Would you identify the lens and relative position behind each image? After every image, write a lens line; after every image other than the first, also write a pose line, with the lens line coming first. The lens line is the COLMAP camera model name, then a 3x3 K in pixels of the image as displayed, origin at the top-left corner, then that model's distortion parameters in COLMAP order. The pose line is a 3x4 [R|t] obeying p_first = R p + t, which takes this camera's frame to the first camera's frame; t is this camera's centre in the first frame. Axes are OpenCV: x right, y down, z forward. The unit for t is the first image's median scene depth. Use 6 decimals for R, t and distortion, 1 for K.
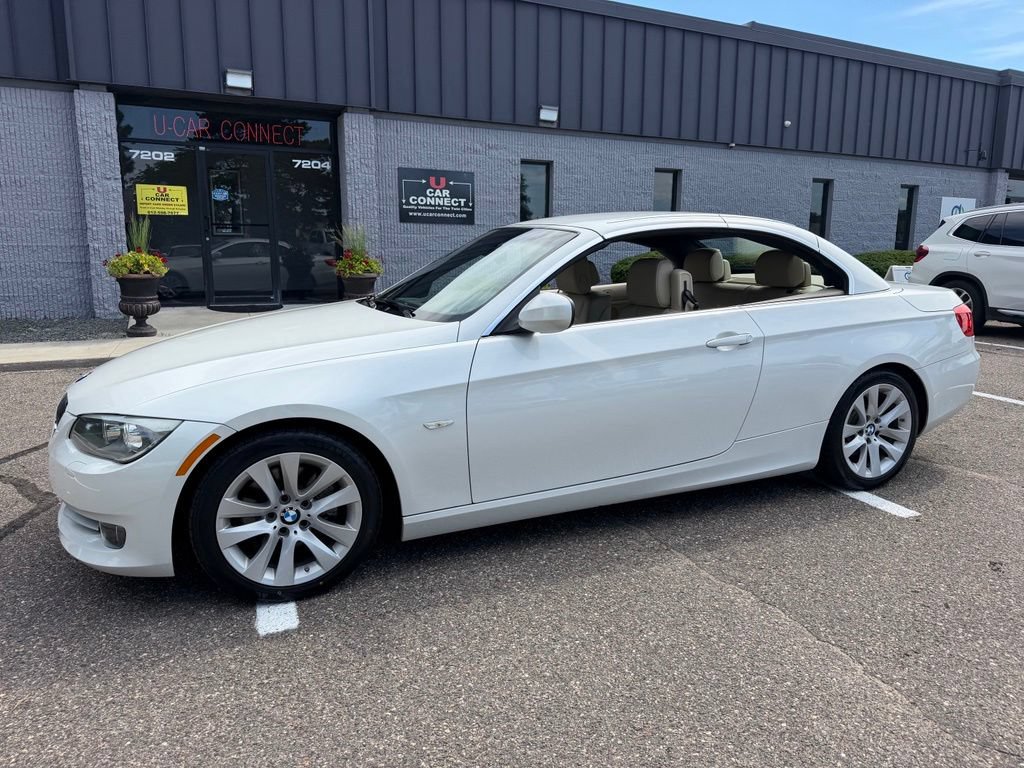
lens RADIAL K [[718.6, 0, 511.9], [0, 718.6, 401.6], [0, 0, 1]] dist [0.038010, -0.052898]
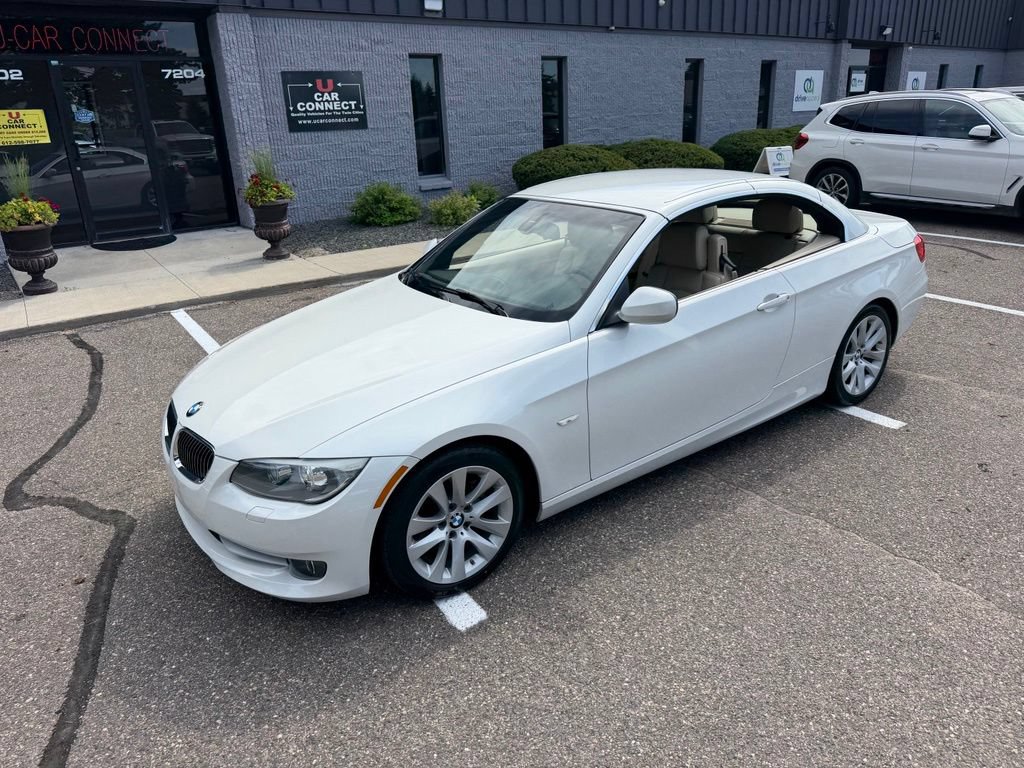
lens RADIAL K [[725.5, 0, 512.7], [0, 725.5, 396.2], [0, 0, 1]] dist [0.003422, -0.011004]
pose [[0.974360, -0.122905, 0.188458, -0.108195], [0.090984, 0.981309, 0.169572, -0.055531], [-0.205776, -0.148078, 0.967331, -0.015169]]
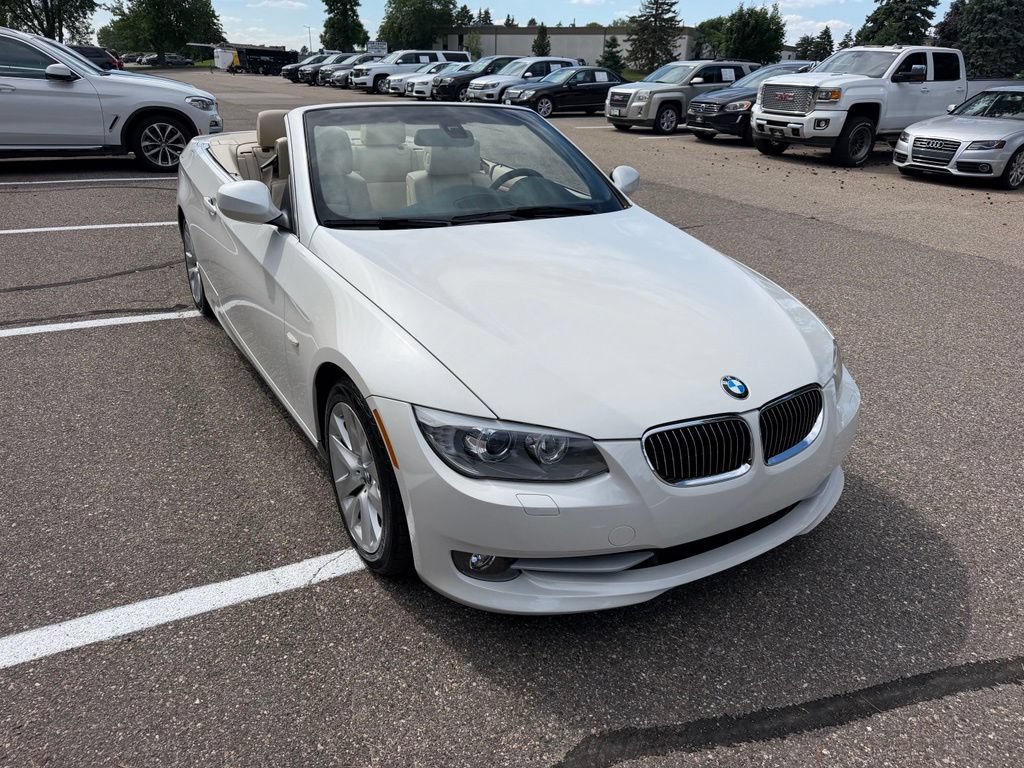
lens RADIAL K [[730.9, 0, 518.2], [0, 730.9, 396.4], [0, 0, 1]] dist [0.007780, -0.021512]
pose [[-0.141329, -0.415457, 0.898566, -0.364064], [0.178039, 0.882211, 0.435898, -0.111575], [-0.973822, 0.221584, -0.050714, 0.379407]]
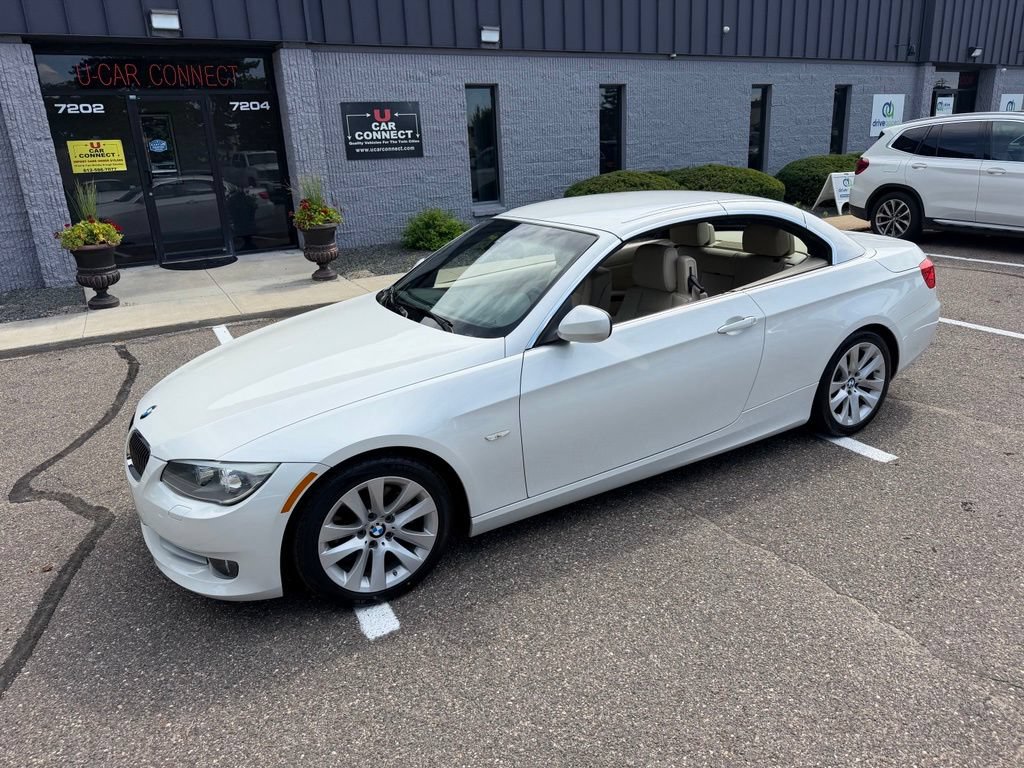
lens RADIAL K [[723.0, 0, 511.9], [0, 723.0, 400.0], [0, 0, 1]] dist [0.009823, -0.018035]
pose [[0.993328, -0.085344, 0.077561, -0.044753], [0.074835, 0.988745, 0.129549, -0.045691], [-0.087744, -0.122880, 0.988535, -0.026645]]
